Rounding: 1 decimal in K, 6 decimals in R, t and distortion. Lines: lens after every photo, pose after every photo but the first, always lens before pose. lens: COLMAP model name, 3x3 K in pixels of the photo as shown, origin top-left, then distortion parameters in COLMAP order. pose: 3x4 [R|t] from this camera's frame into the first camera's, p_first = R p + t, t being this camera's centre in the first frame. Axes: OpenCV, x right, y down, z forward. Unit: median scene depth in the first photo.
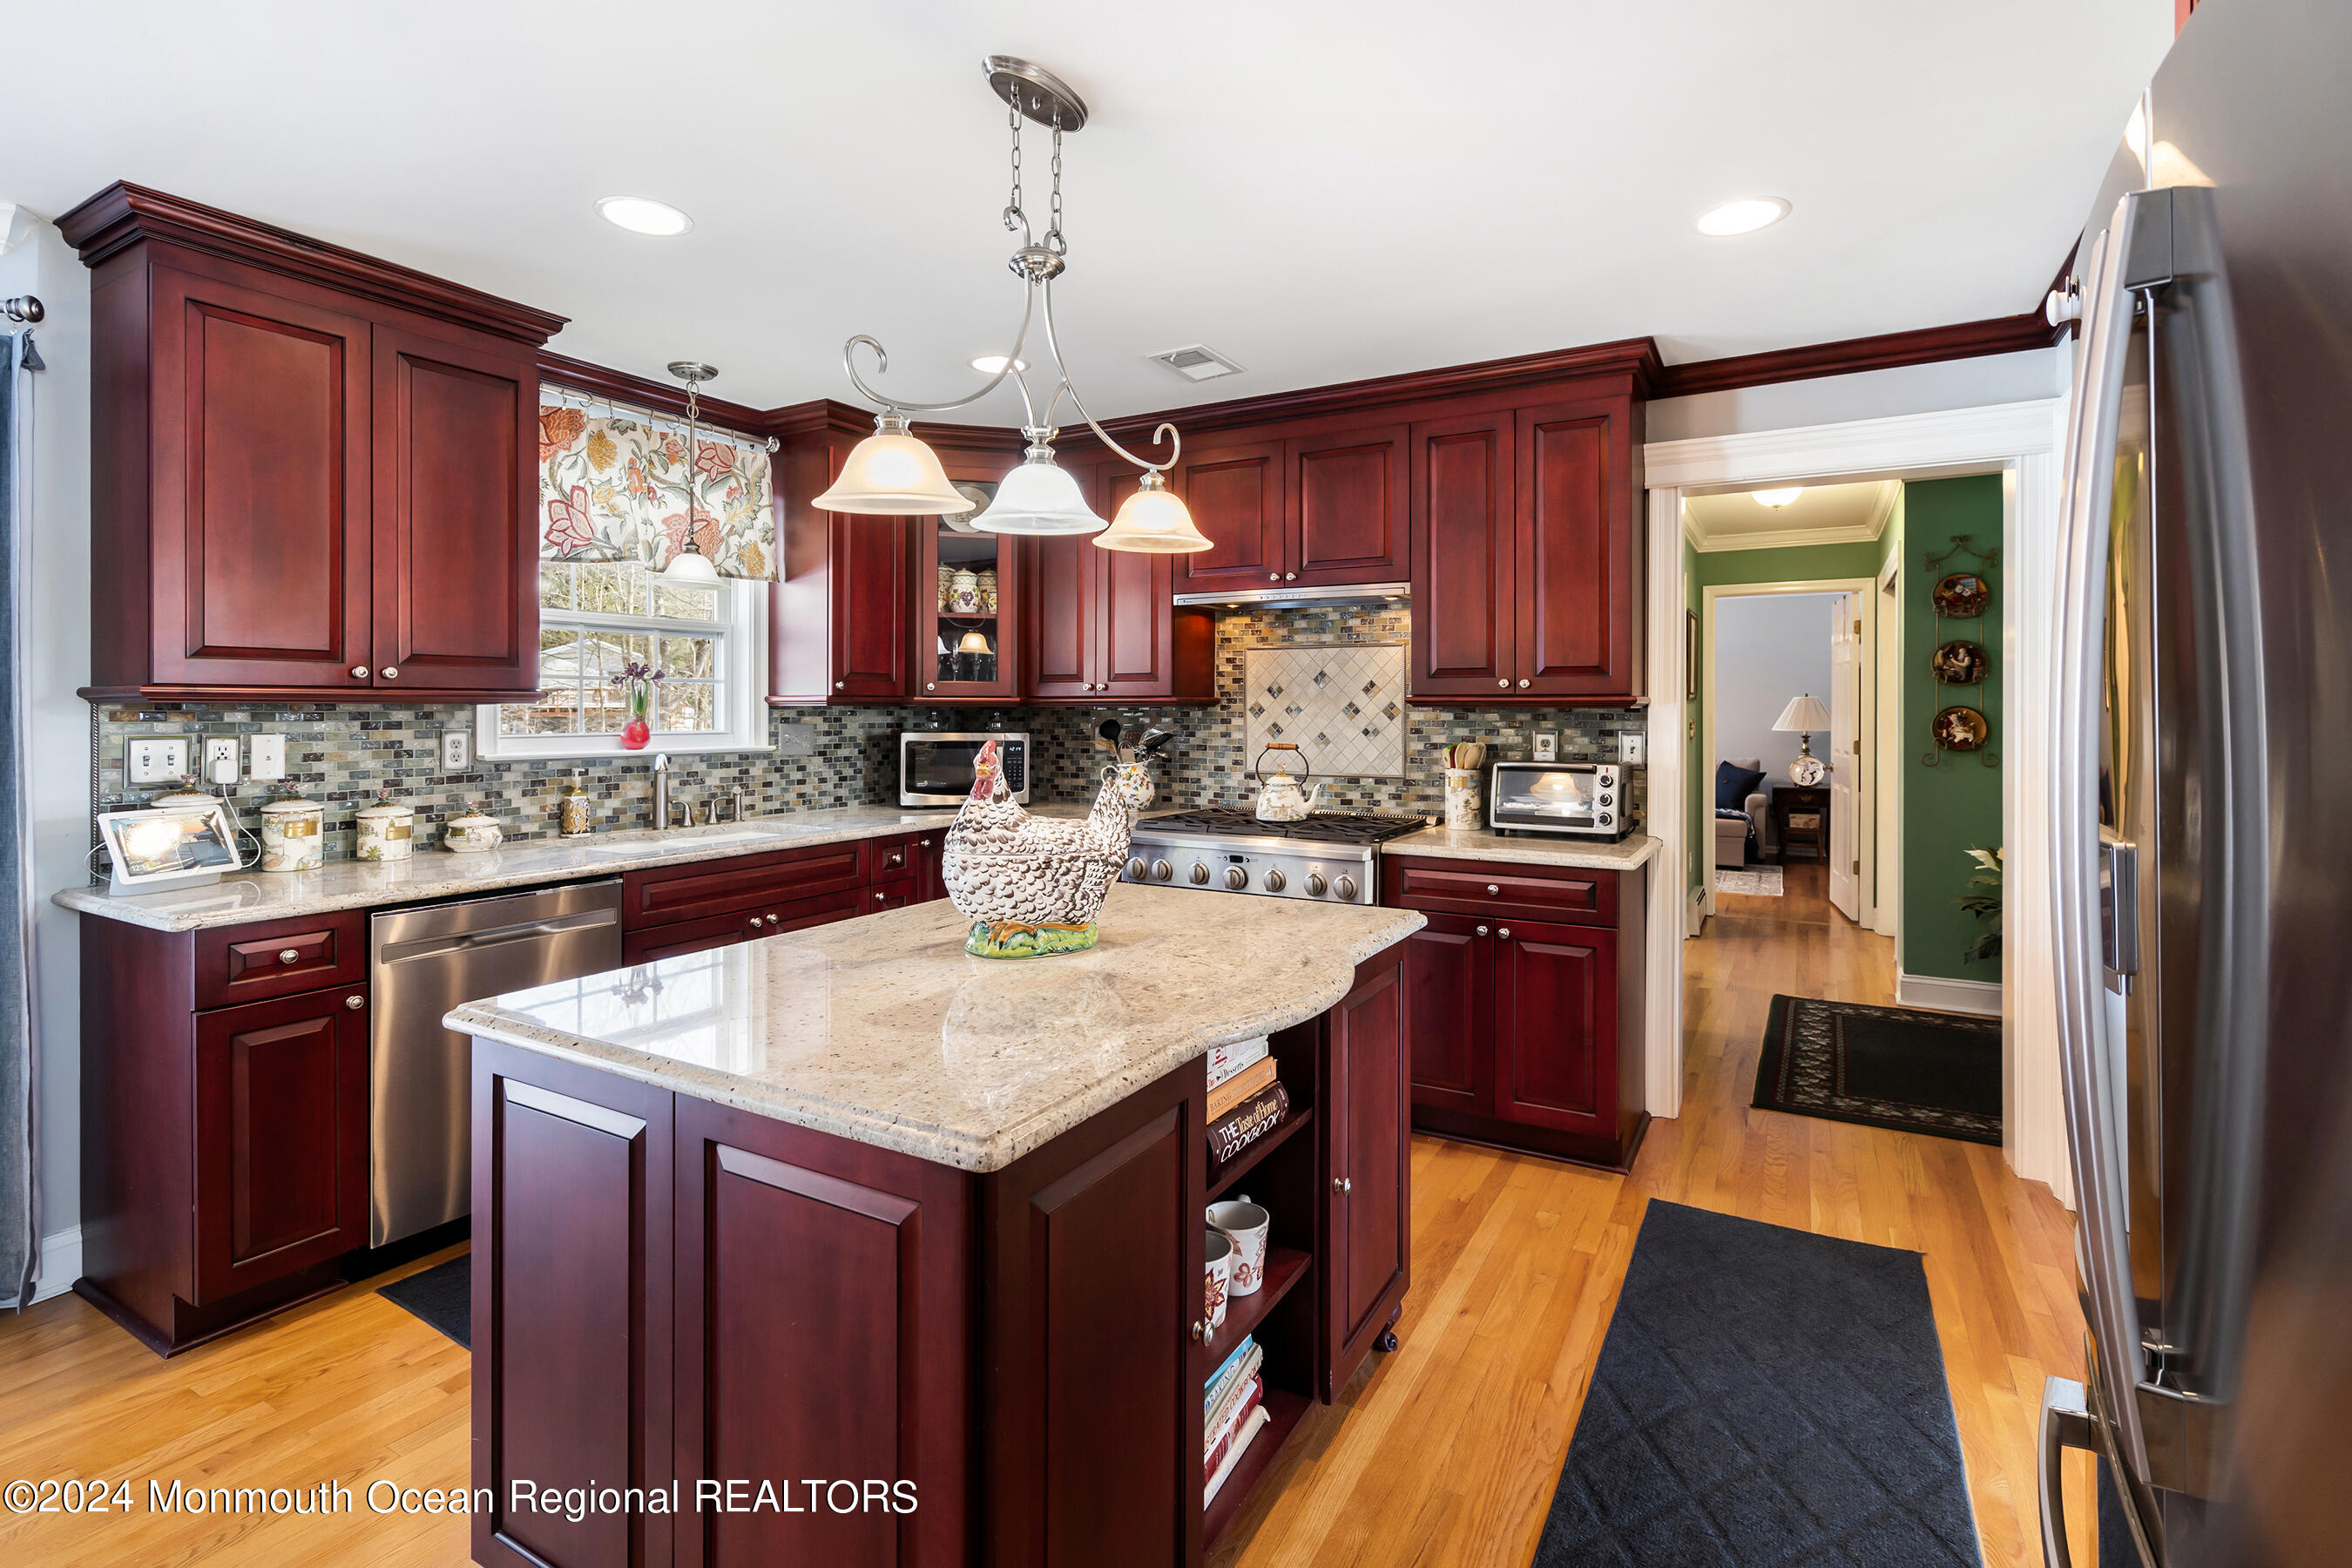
lens RADIAL K [[1080.7, 0, 1176.0], [0, 1080.7, 784.0], [0, 0, 1]] dist [-0.010003, 0.000165]
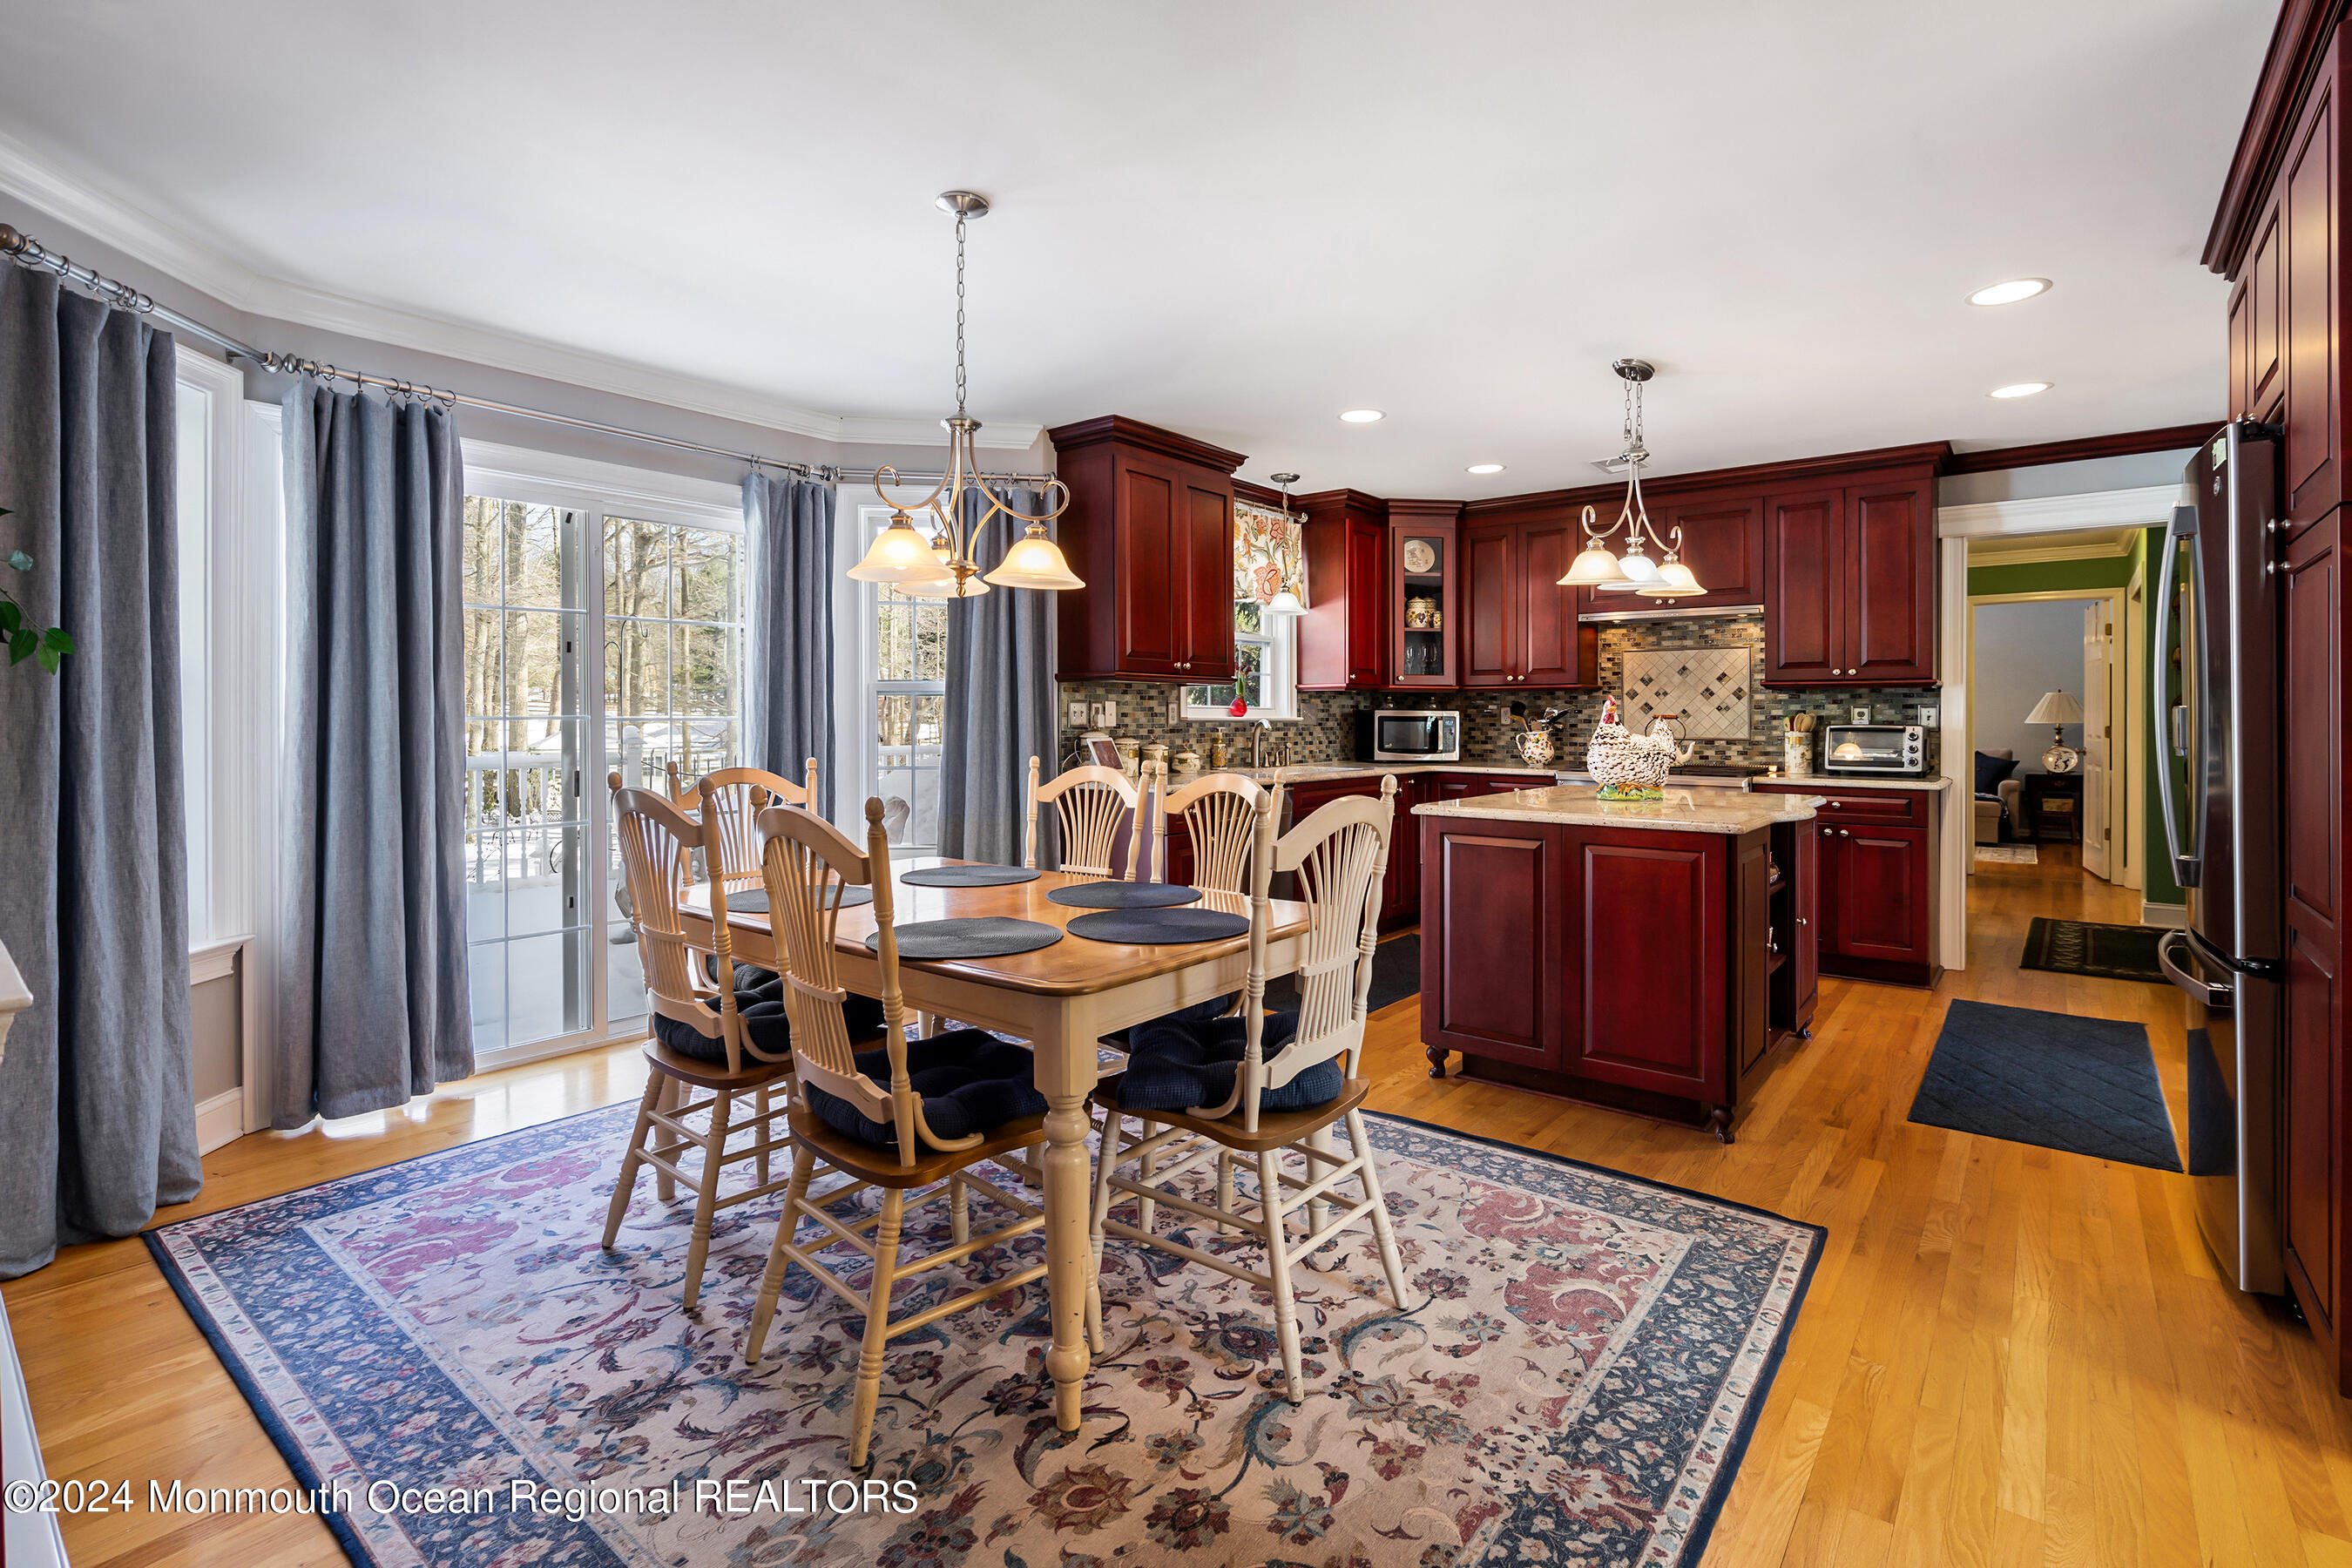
lens RADIAL K [[1095.4, 0, 1181.5], [0, 1095.4, 775.6], [0, 0, 1]] dist [-0.001129, 0.000071]
pose [[0.989456, 0.008537, -0.144579, -0.336084], [-0.010966, 0.999812, -0.016007, 0.075892], [0.144416, 0.017424, 0.989364, -0.564264]]
